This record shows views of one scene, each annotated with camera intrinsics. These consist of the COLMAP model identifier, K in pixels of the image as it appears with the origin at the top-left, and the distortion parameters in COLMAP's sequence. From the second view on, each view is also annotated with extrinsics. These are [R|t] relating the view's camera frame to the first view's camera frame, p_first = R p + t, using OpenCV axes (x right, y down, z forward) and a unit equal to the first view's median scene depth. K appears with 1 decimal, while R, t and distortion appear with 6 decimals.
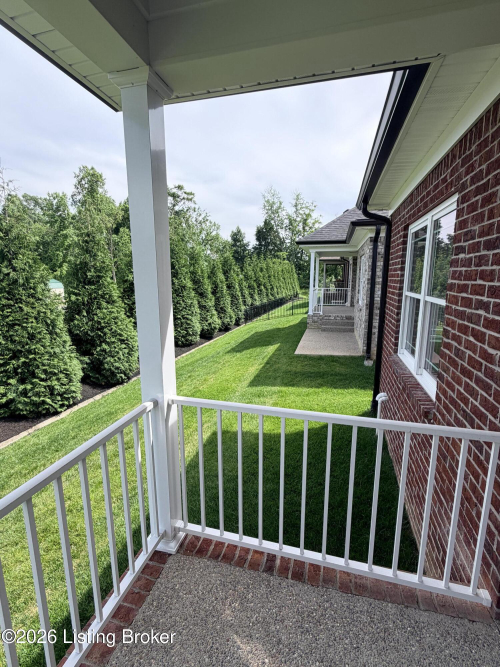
lens RADIAL K [[313.0, 0, 250.0], [0, 313.0, 333.5], [0, 0, 1]] dist [-0.001167, 0.000404]
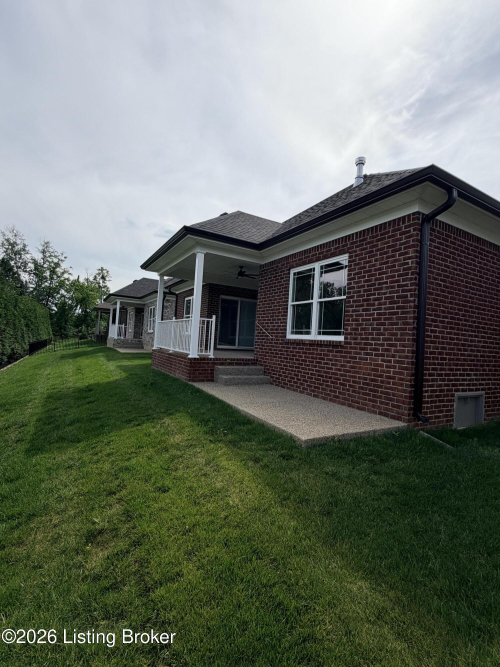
lens RADIAL K [[313.0, 0, 250.0], [0, 313.0, 333.5], [0, 0, 1]] dist [-0.001167, 0.000404]
pose [[0.708527, 0.066116, 0.702580, -0.064468], [0.060967, 0.986144, -0.154283, 0.029720], [-0.703046, 0.152147, 0.694678, -0.087818]]
